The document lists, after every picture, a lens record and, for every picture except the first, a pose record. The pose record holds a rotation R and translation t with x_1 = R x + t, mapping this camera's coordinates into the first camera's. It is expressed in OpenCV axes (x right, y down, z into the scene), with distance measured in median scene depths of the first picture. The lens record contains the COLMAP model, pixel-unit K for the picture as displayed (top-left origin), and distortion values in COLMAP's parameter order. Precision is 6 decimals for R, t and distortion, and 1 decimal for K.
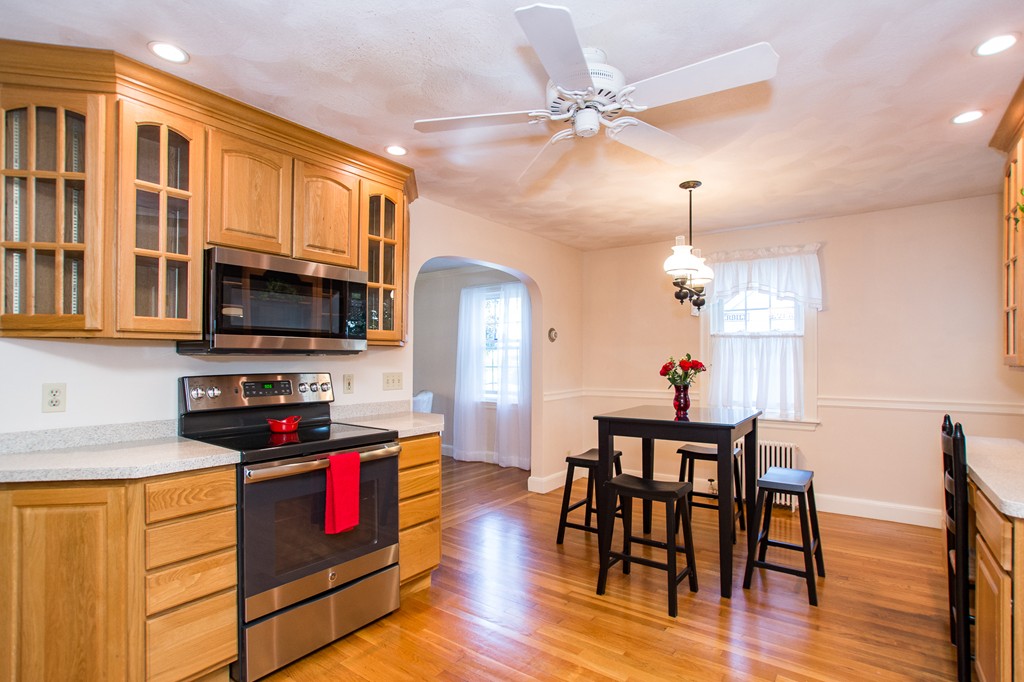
lens RADIAL K [[523.2, 0, 513.7], [0, 523.2, 348.3], [0, 0, 1]] dist [-0.015856, 0.004404]
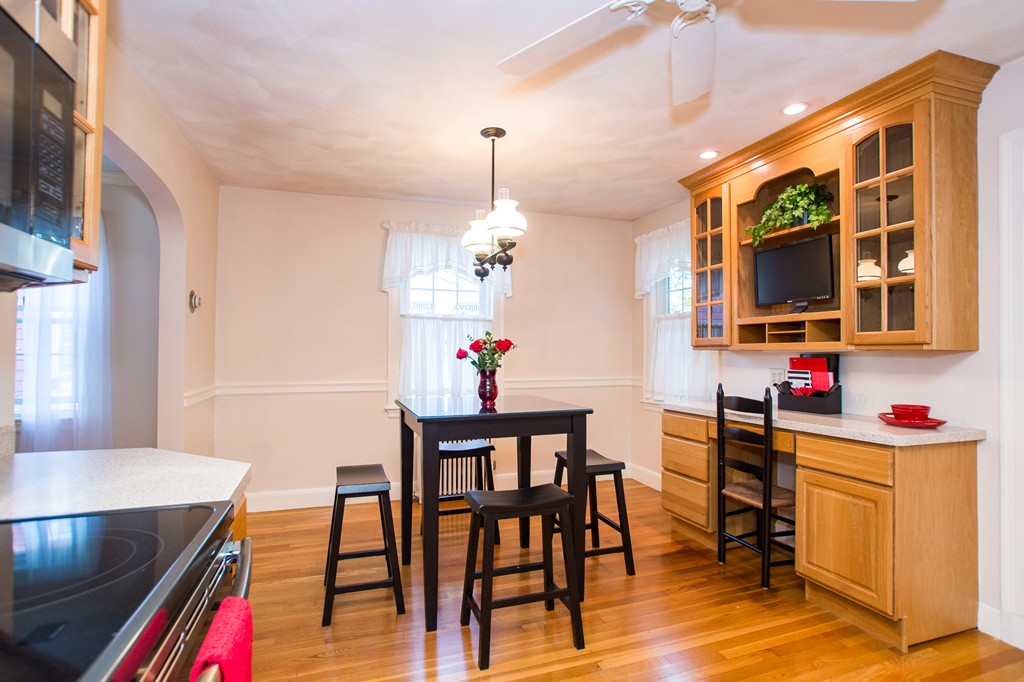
lens RADIAL K [[523.2, 0, 517.7], [0, 523.2, 345.1], [0, 0, 1]] dist [-0.015856, 0.004404]
pose [[0.551278, 0.009971, 0.834262, -0.345210], [-0.016440, 0.999864, -0.001087, 0.031792], [-0.834159, -0.013116, 0.551368, 0.503330]]
